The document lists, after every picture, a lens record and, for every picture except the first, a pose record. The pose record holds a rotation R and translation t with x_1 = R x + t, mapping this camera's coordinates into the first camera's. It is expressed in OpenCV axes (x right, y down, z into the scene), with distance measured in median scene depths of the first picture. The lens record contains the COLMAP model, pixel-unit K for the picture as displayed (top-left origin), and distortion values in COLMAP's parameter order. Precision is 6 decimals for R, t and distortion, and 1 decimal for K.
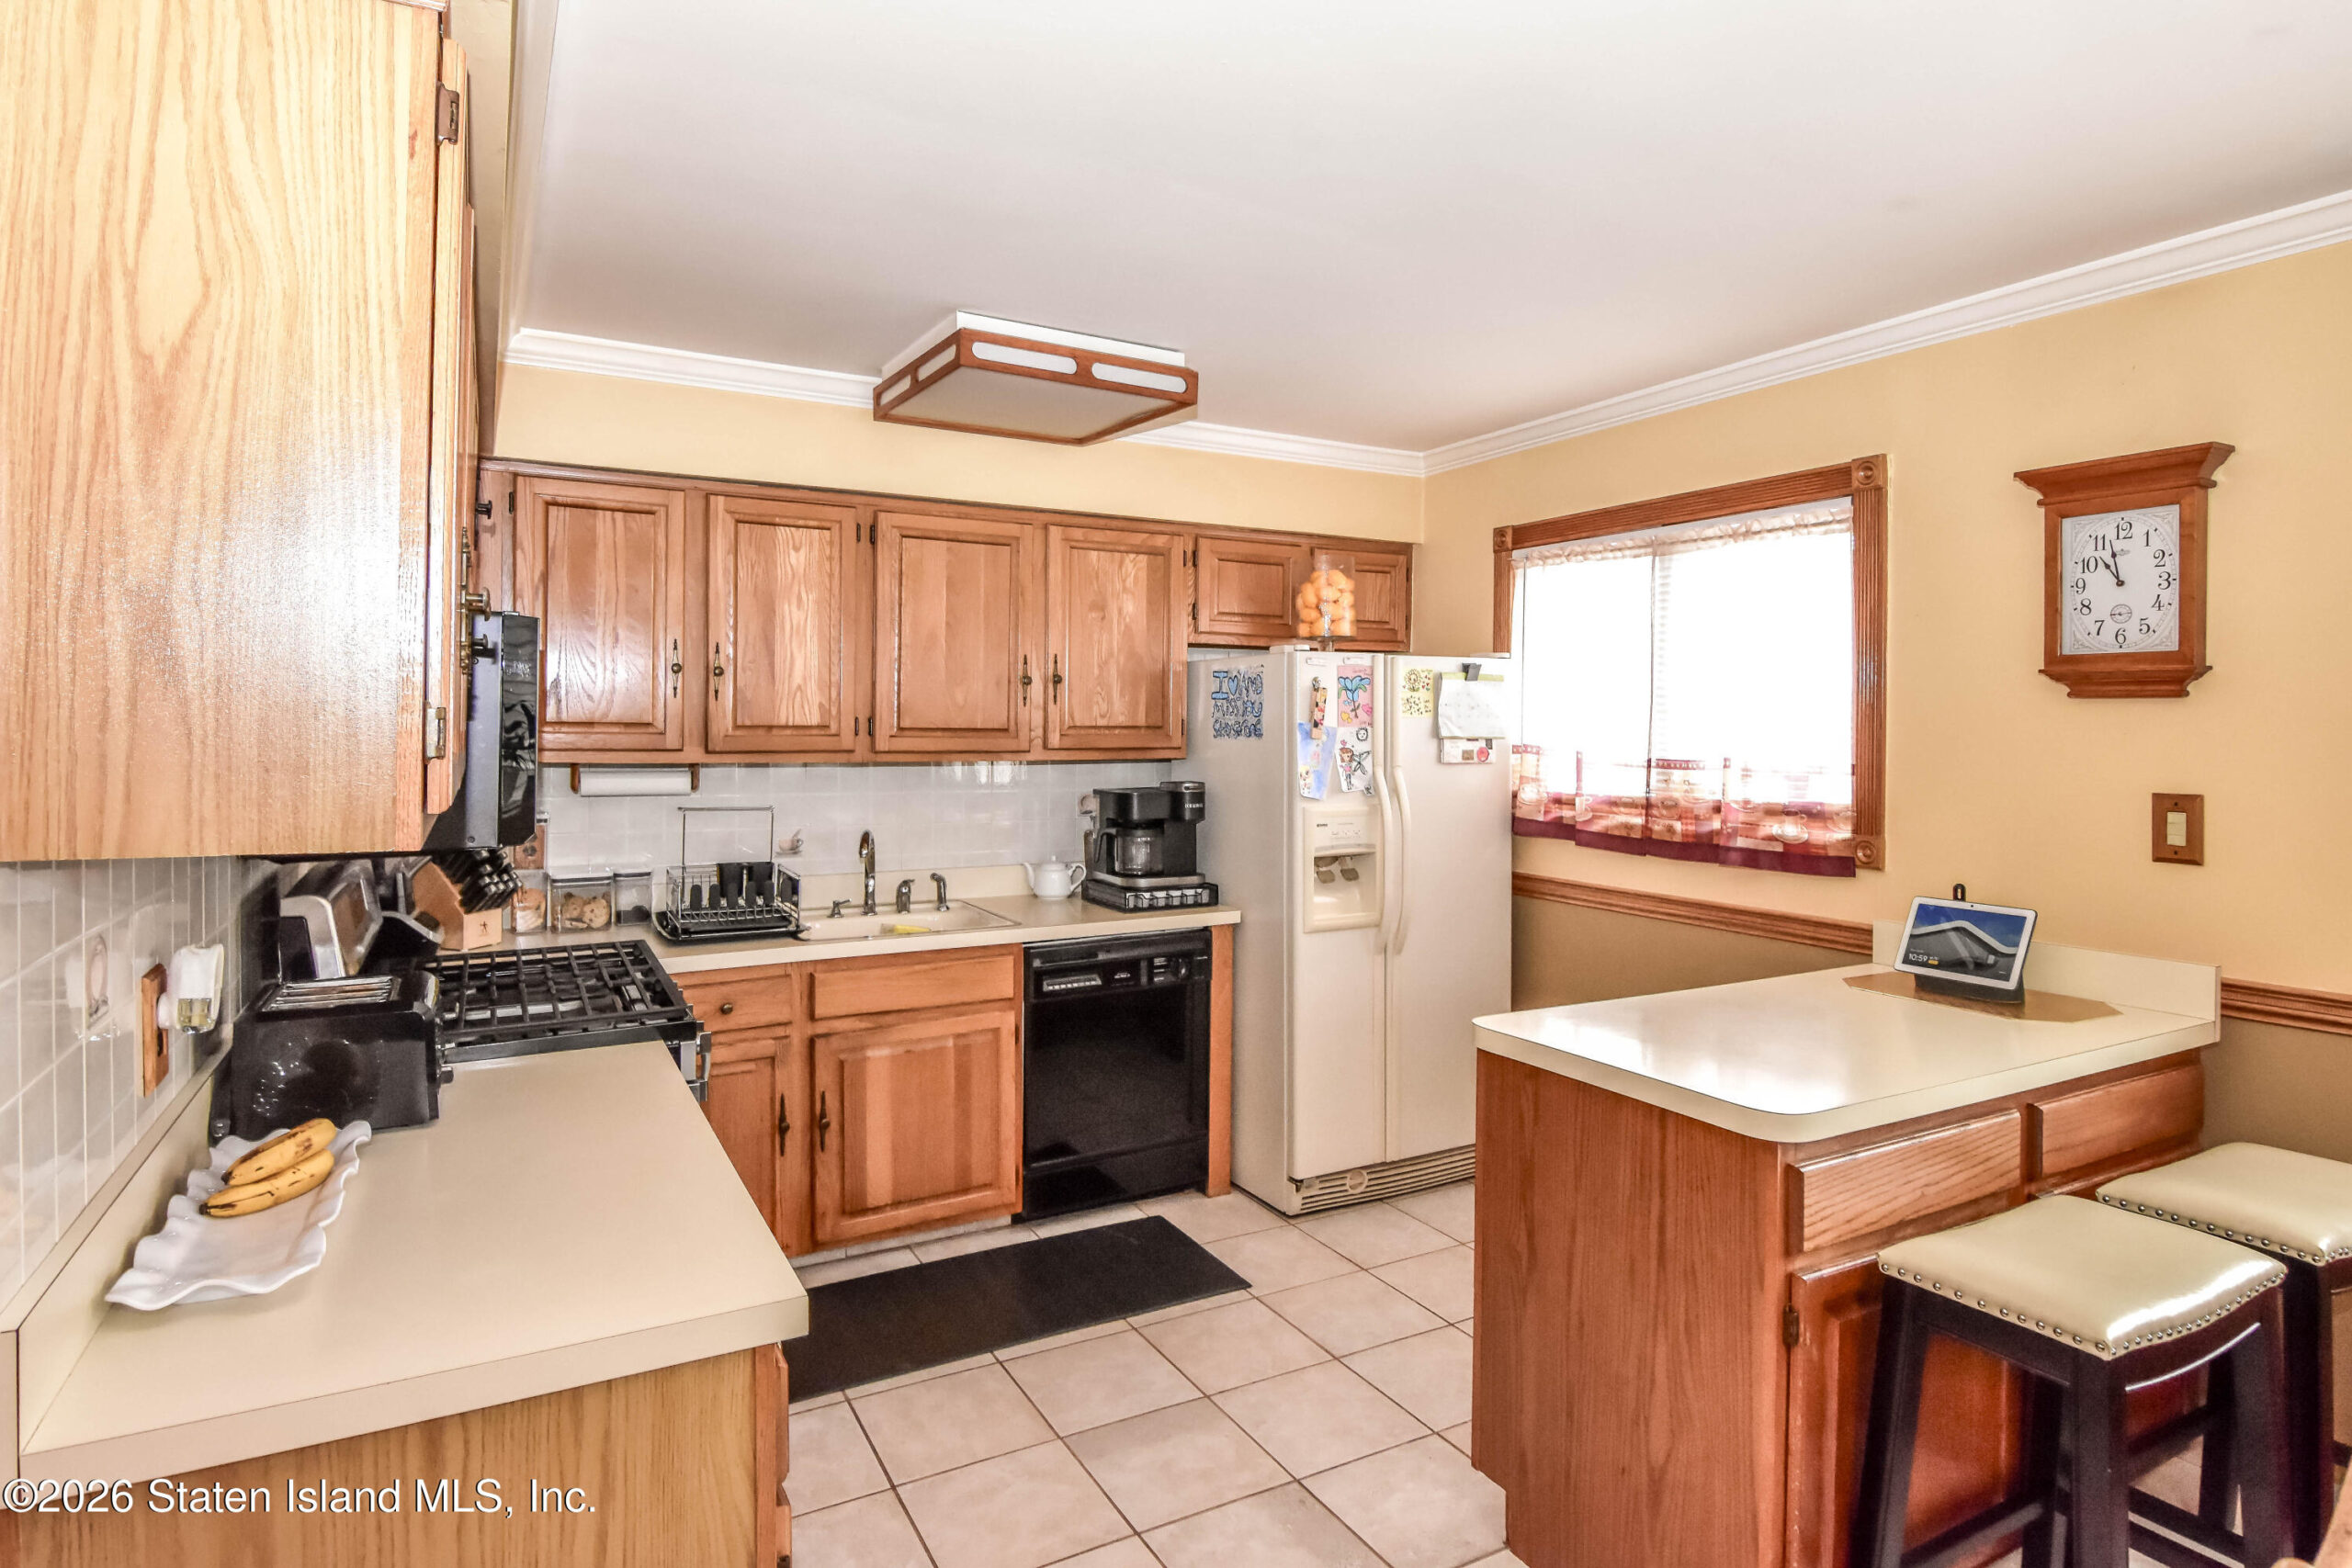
lens RADIAL K [[1280.1, 0, 1176.5], [0, 1280.1, 725.0], [0, 0, 1]] dist [-0.002401, -0.000715]
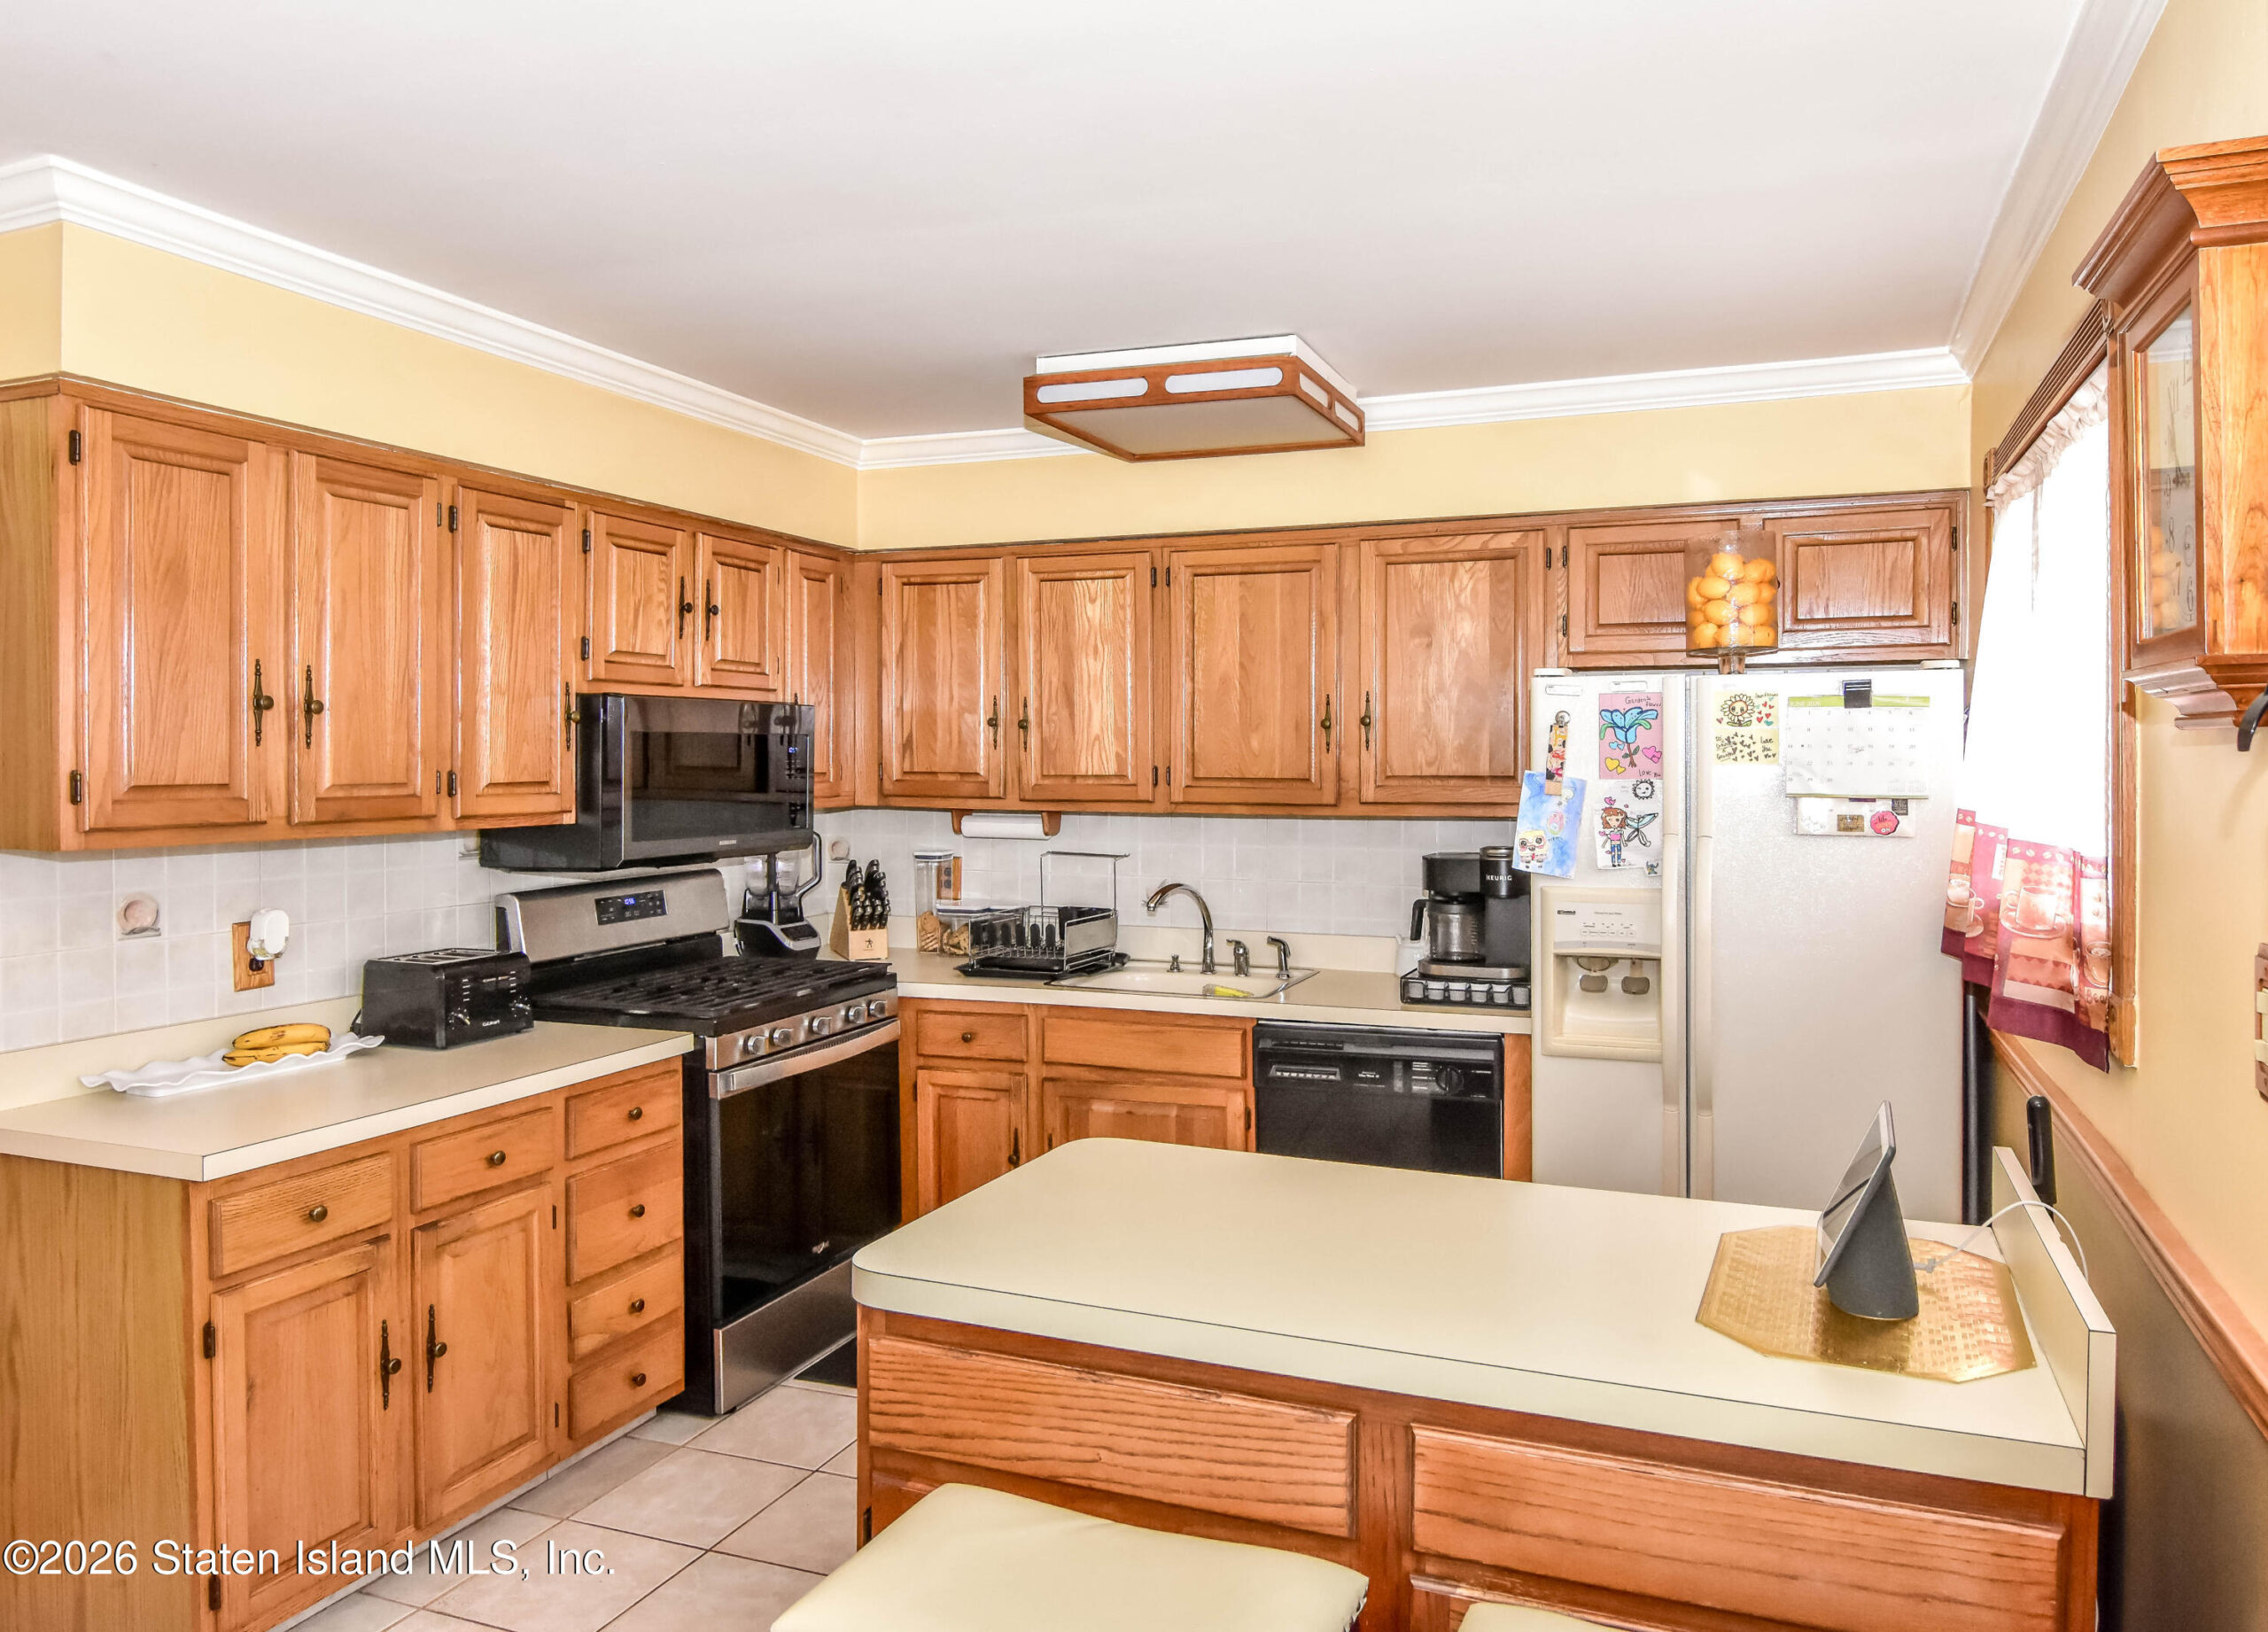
lens RADIAL K [[1550.2, 0, 1136.4], [0, 1550.2, 763.9], [0, 0, 1]] dist [0.004683, 0.001630]
pose [[0.628586, -0.002079, -0.777738, 0.645703], [0.001589, 0.999998, -0.001389, -0.006247], [0.777739, -0.000363, 0.628588, 0.243969]]
